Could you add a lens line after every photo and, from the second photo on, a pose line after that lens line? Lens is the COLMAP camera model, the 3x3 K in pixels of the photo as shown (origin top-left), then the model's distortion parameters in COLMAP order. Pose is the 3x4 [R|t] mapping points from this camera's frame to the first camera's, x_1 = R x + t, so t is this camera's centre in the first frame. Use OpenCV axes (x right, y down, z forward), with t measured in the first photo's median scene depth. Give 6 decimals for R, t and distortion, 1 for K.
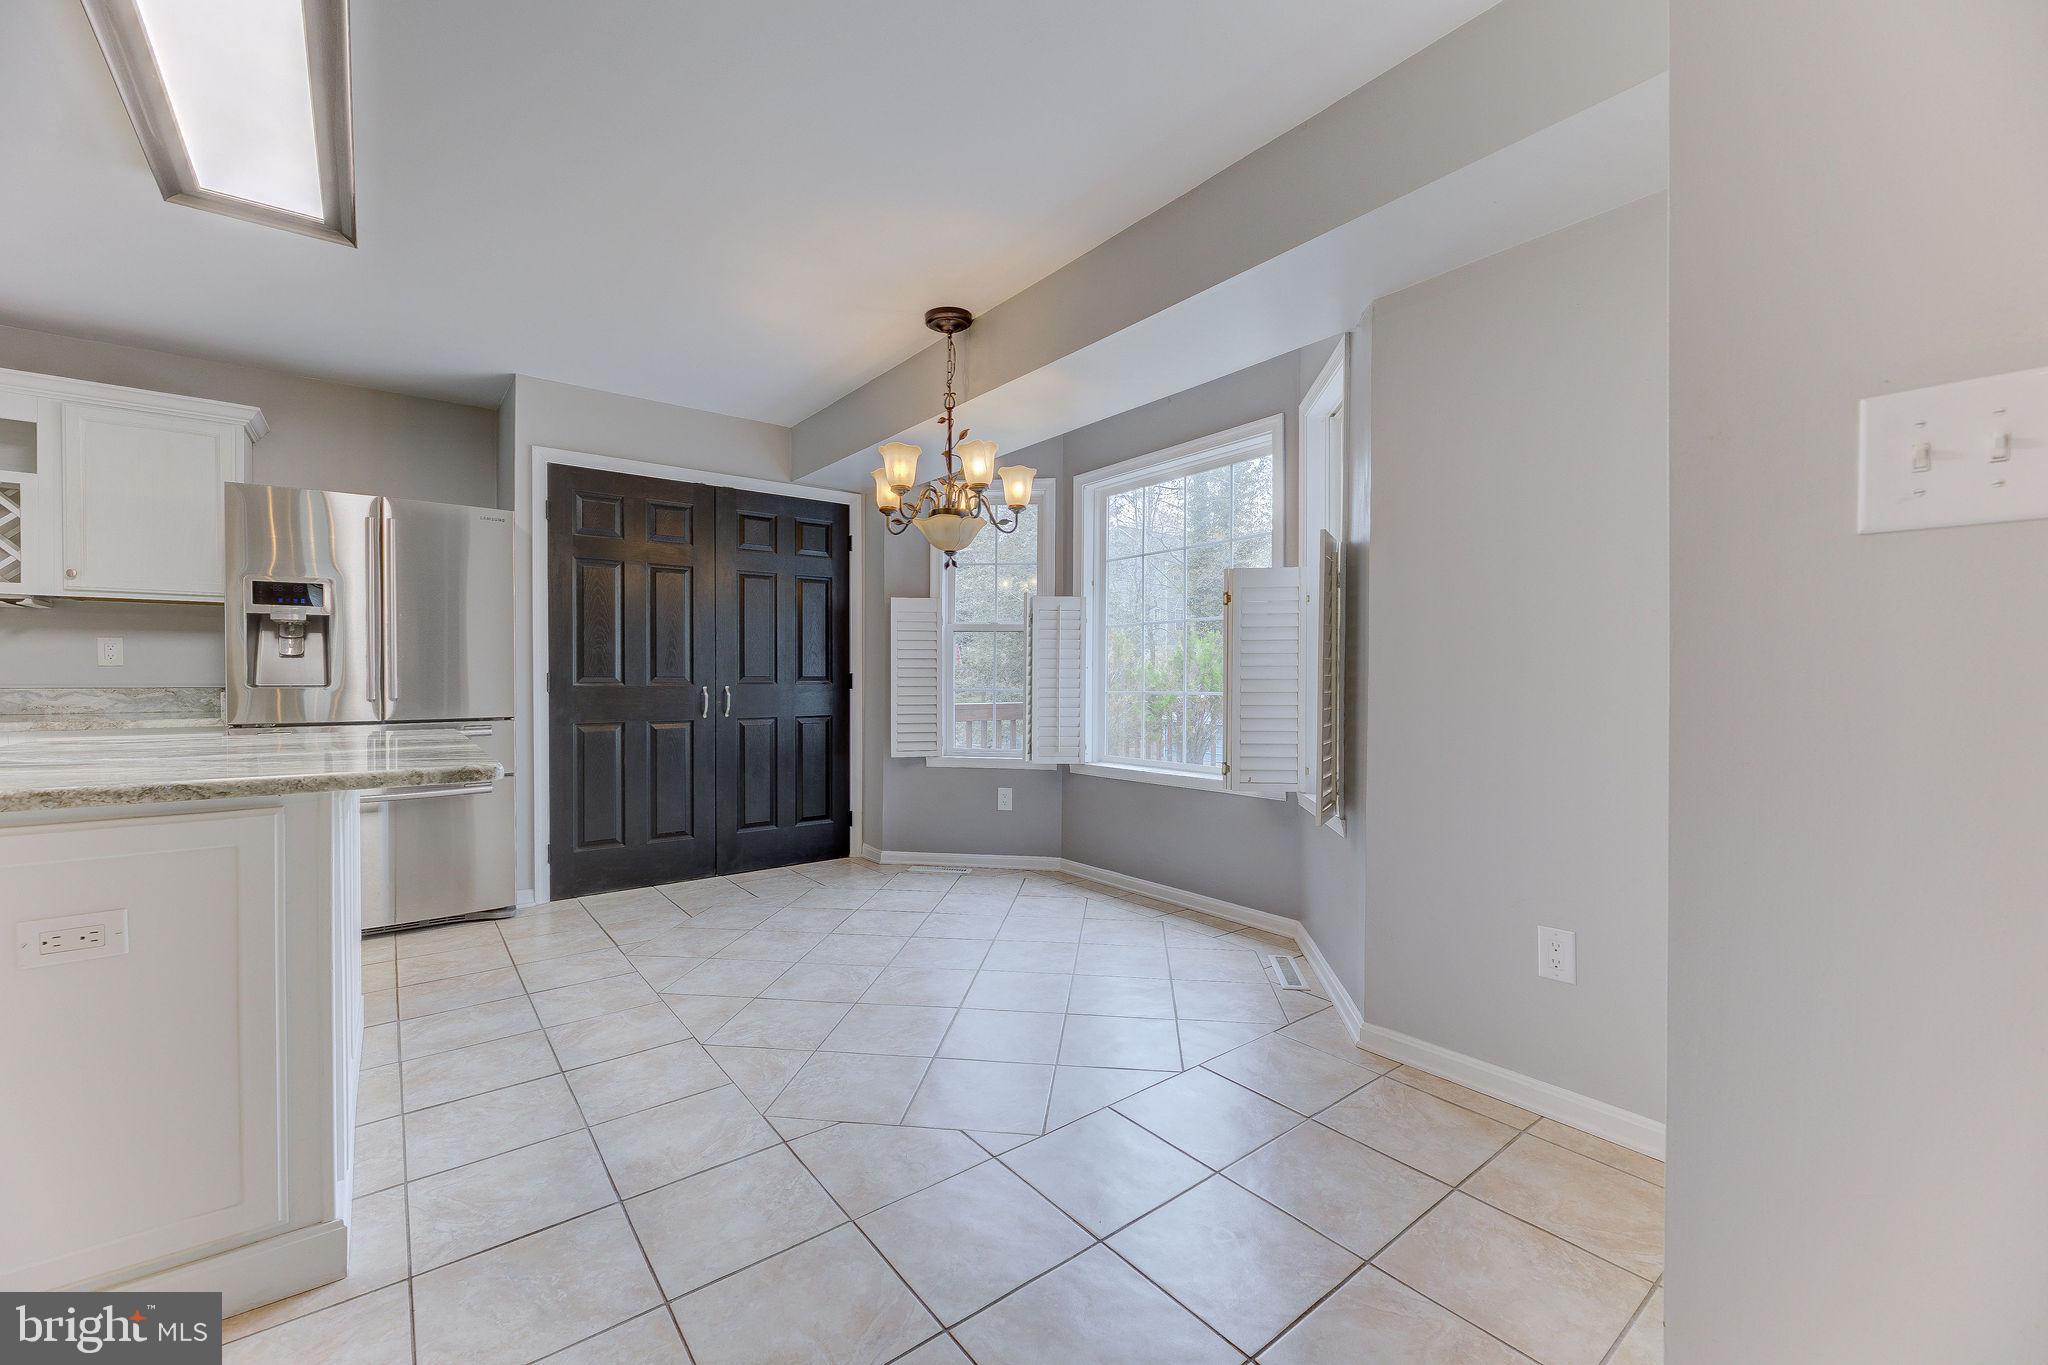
lens RADIAL K [[826.9, 0, 1033.5], [0, 826.9, 686.1], [0, 0, 1]] dist [0.005272, -0.003346]
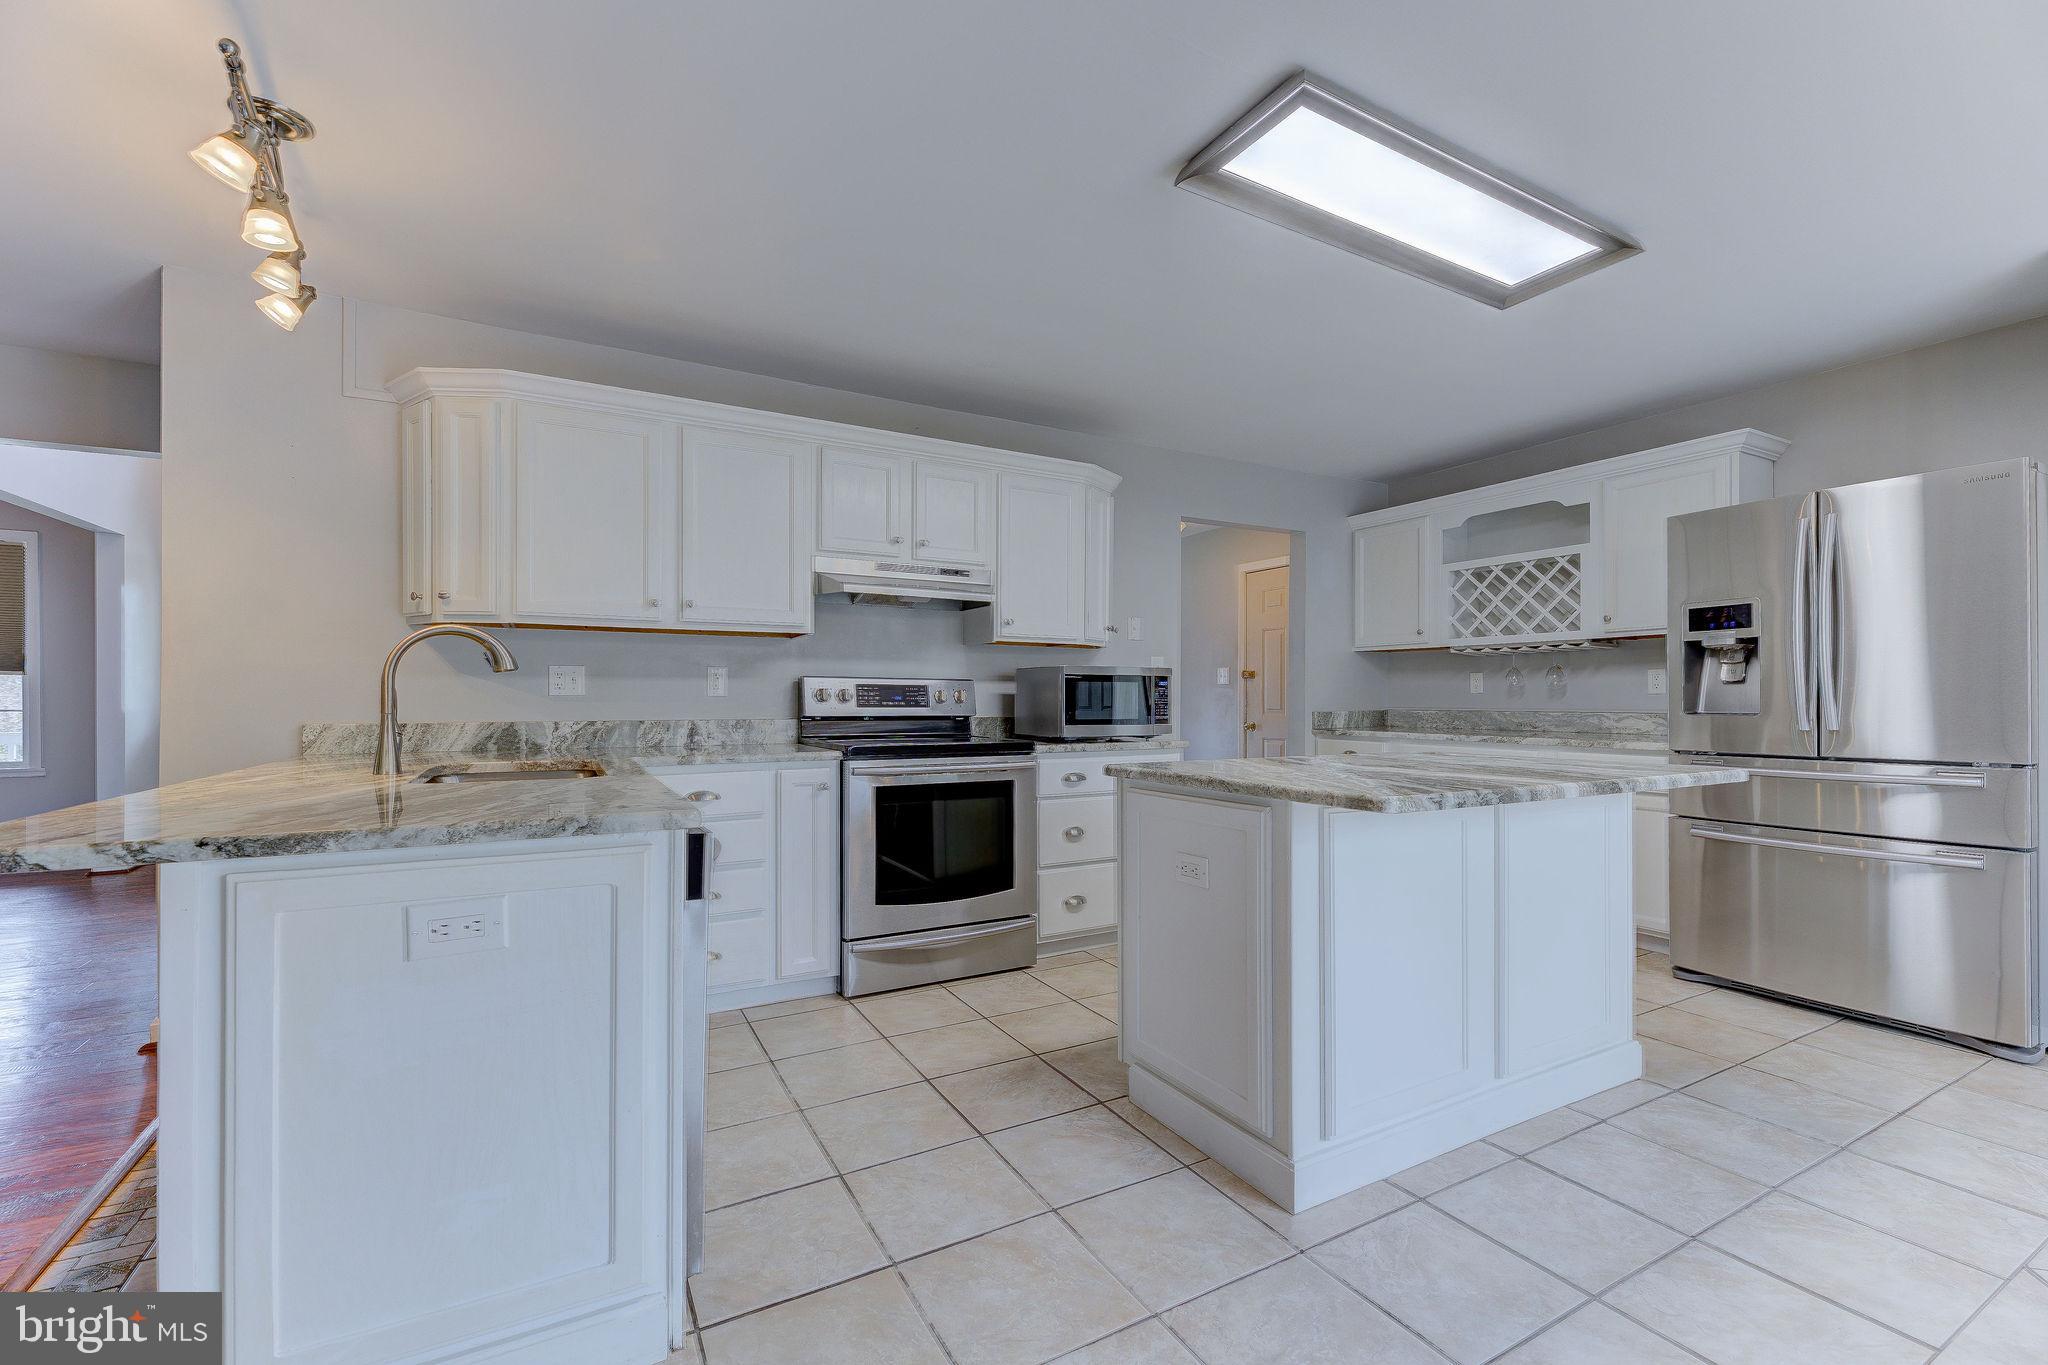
lens RADIAL K [[826.9, 0, 1010.1], [0, 826.9, 696.7], [0, 0, 1]] dist [0.005272, -0.003346]
pose [[-0.151738, -0.009378, -0.988376, 0.165499], [-0.011163, 0.999907, -0.007774, -0.002391], [0.988358, 0.009854, -0.151829, 0.327725]]
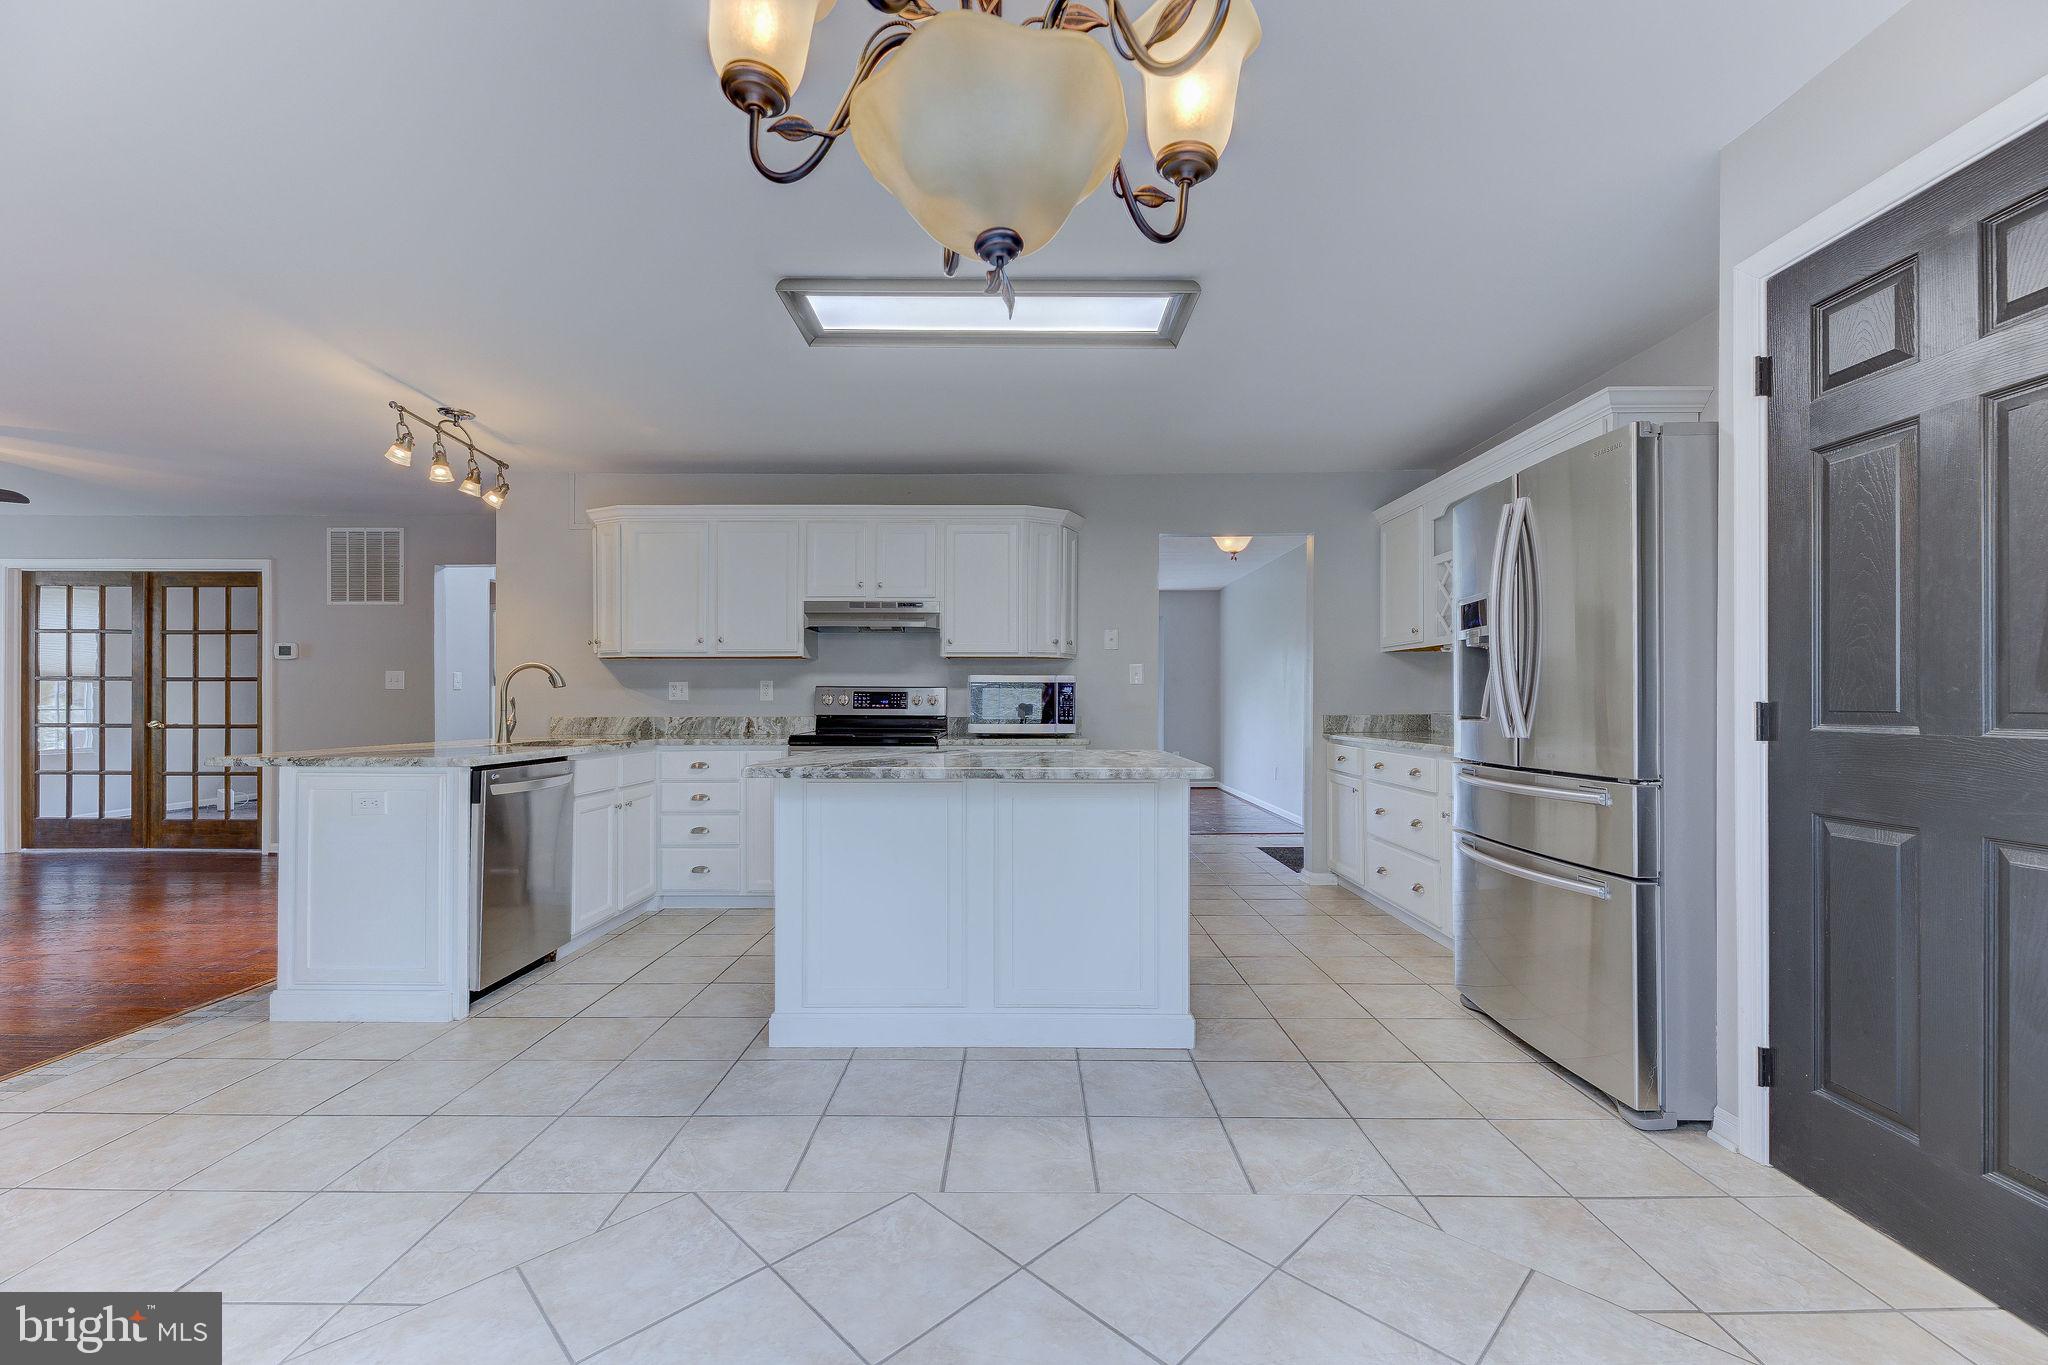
lens RADIAL K [[826.9, 0, 1012.6], [0, 826.9, 709.2], [0, 0, 1]] dist [0.005272, -0.003346]
pose [[-0.628621, 0.003505, -0.777704, 0.092035], [-0.010526, 0.999860, 0.013014, -0.015353], [0.777640, 0.016367, -0.628496, 1.078119]]
